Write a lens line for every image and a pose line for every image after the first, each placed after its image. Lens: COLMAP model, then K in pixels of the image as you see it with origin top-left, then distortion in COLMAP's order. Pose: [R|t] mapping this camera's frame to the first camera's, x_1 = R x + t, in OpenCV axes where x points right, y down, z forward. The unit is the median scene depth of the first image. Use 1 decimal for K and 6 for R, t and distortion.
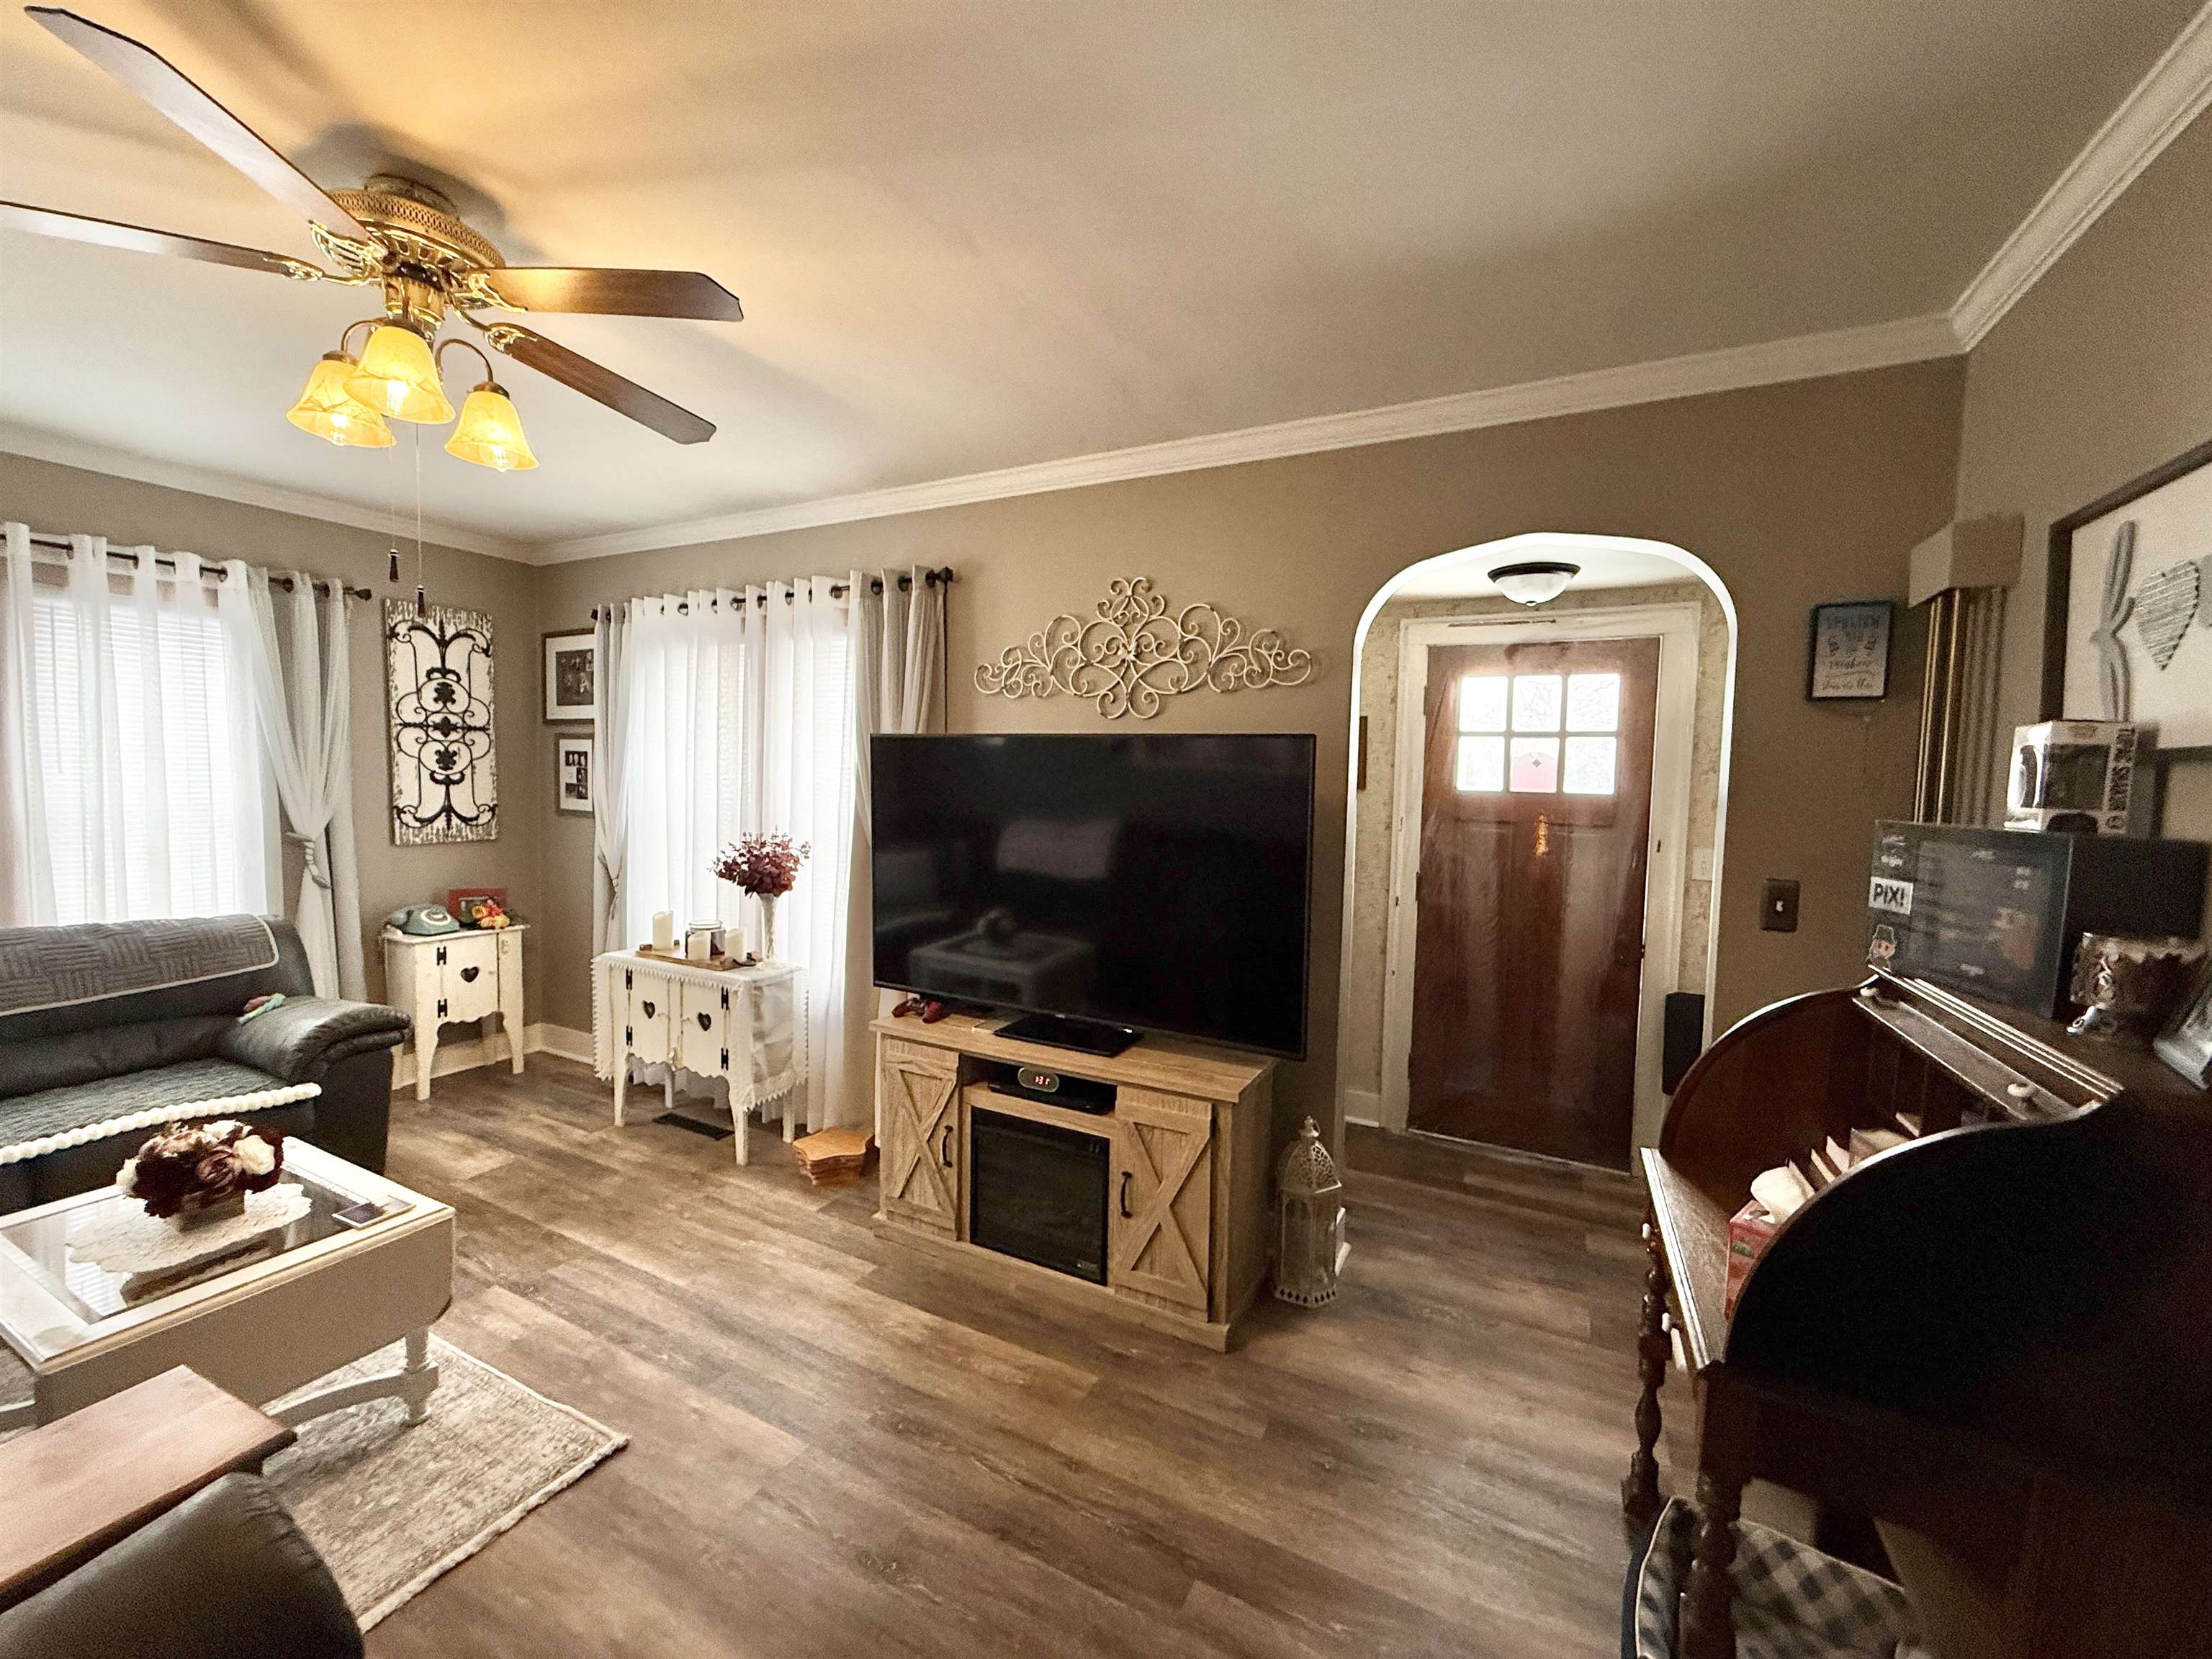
lens RADIAL K [[875.2, 0, 1101.5], [0, 875.2, 826.7], [0, 0, 1]] dist [-0.001727, -0.000794]
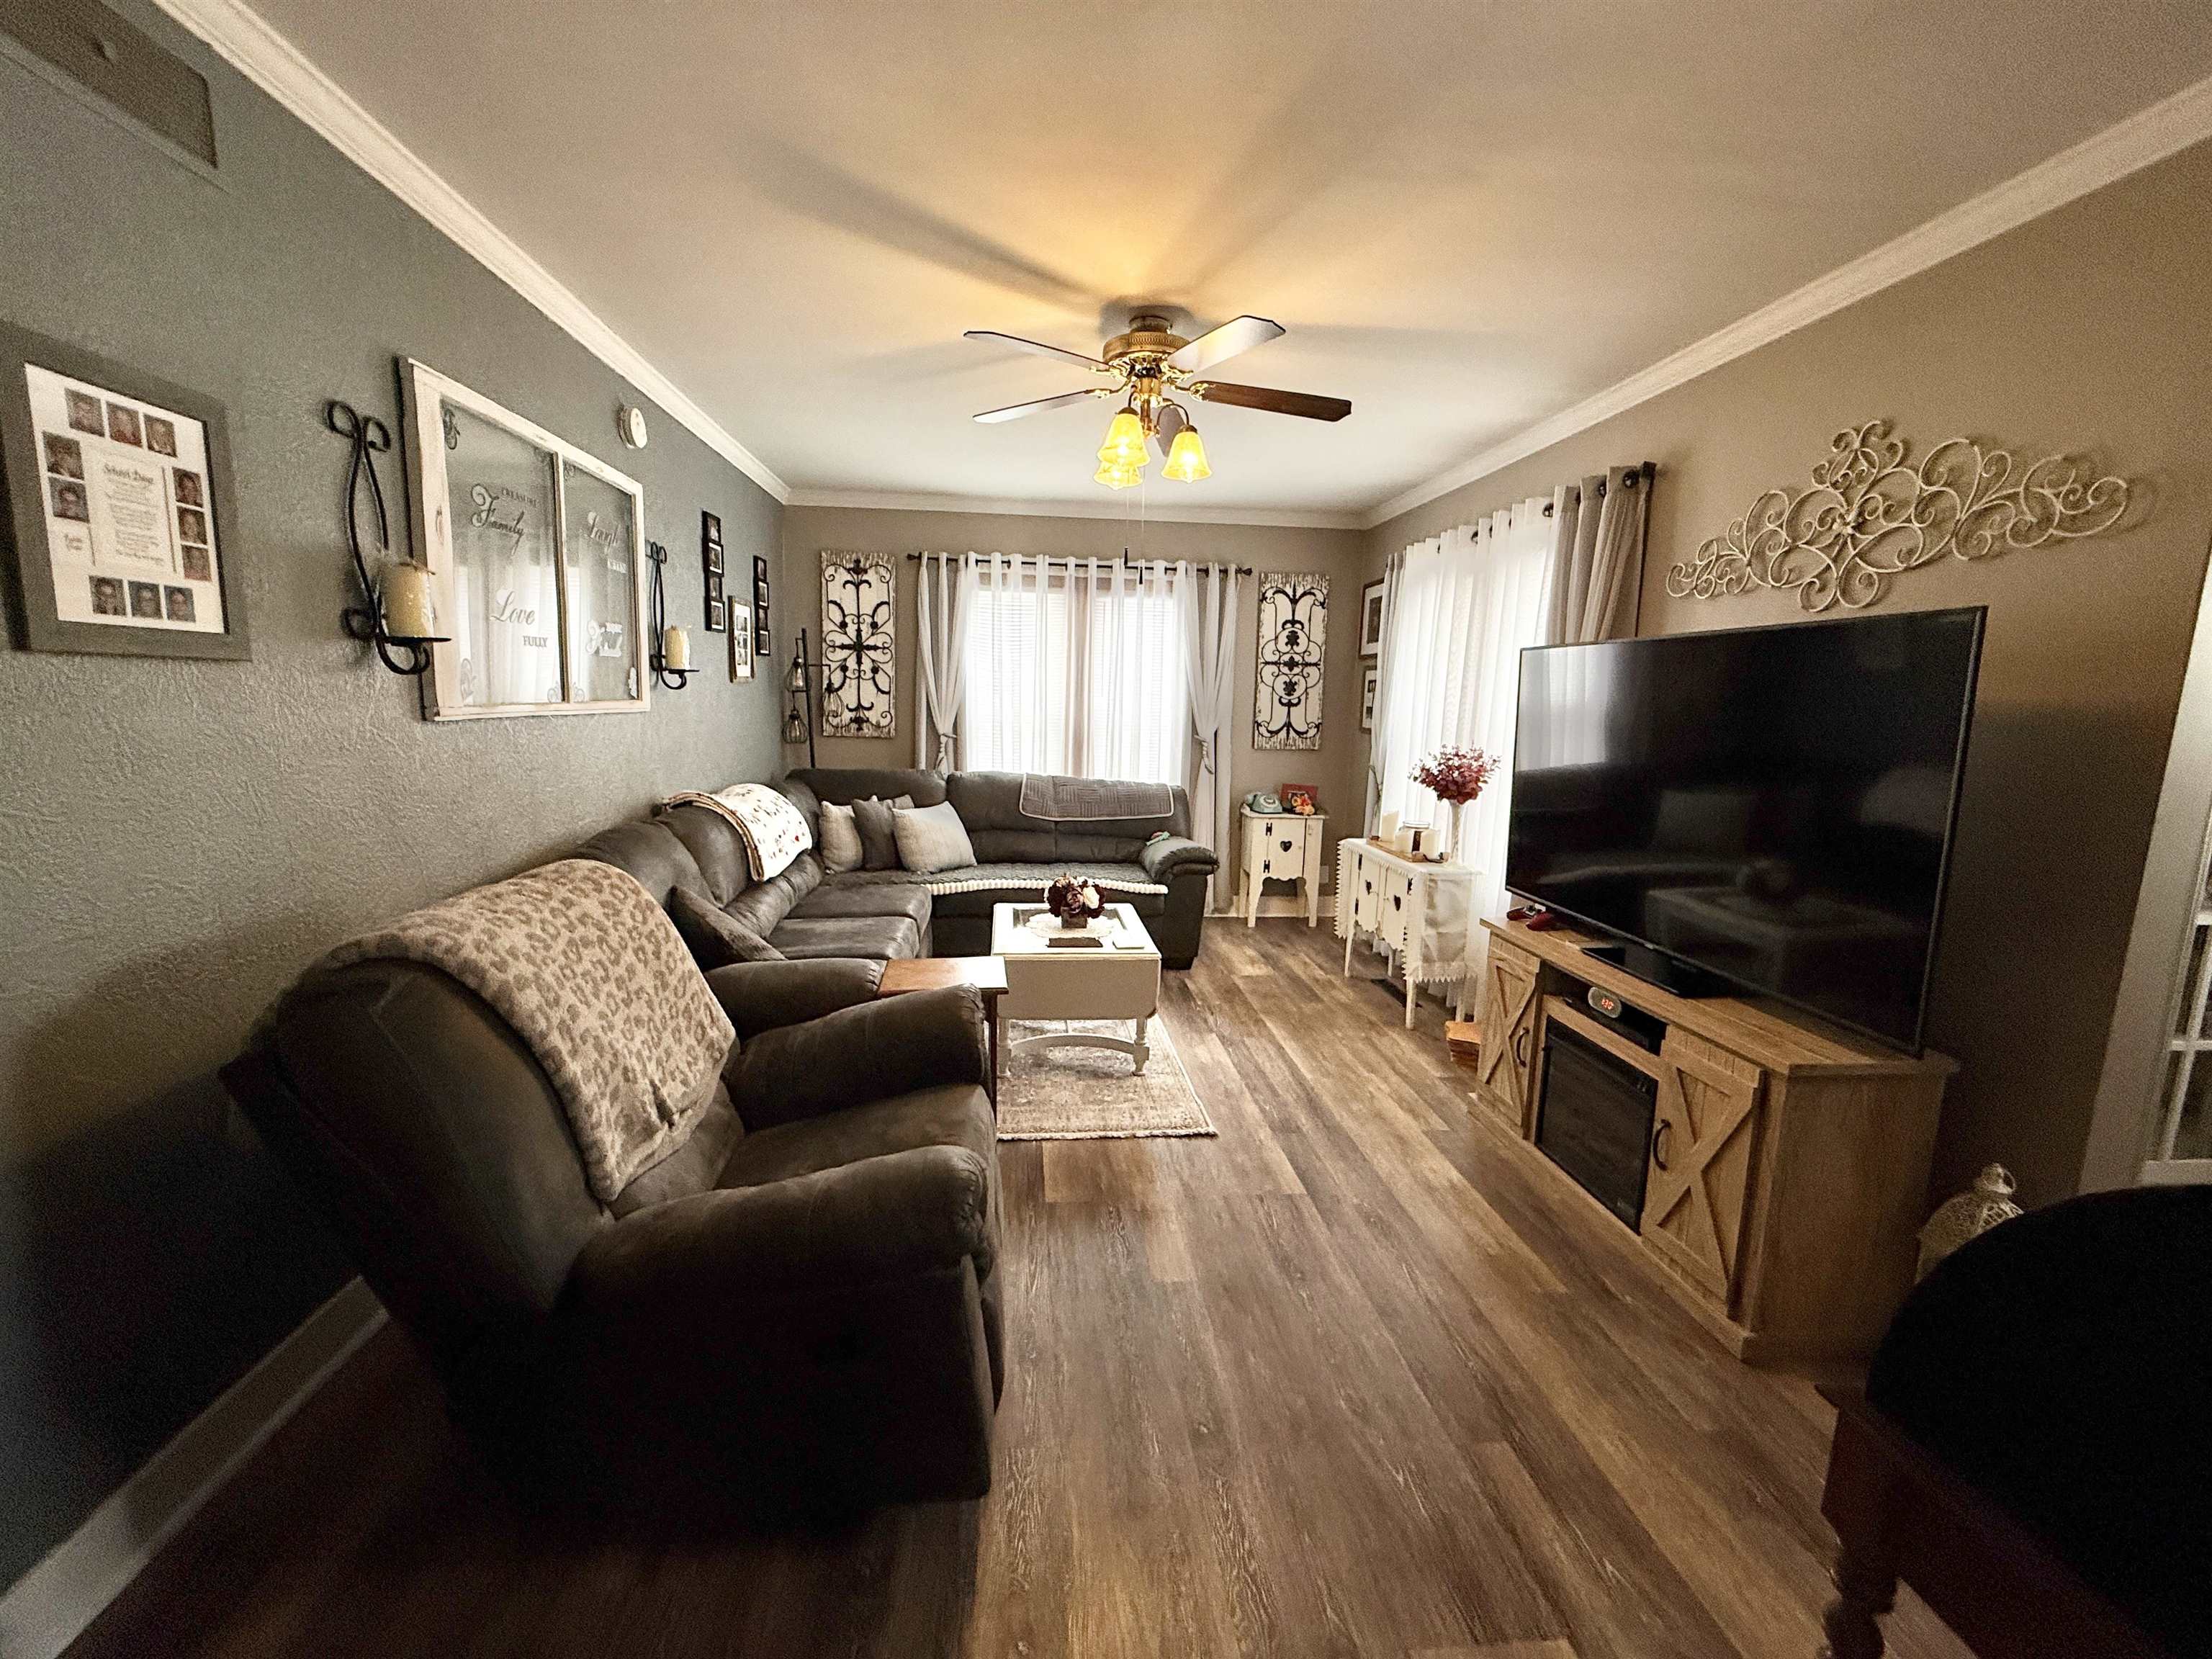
lens RADIAL K [[875.2, 0, 1096.0], [0, 875.2, 823.6], [0, 0, 1]] dist [-0.001727, -0.000794]
pose [[0.539483, 0.111632, -0.834563, 0.343763], [-0.062322, 0.993748, 0.092638, 0.035335], [0.839687, 0.002035, 0.543068, 0.013007]]
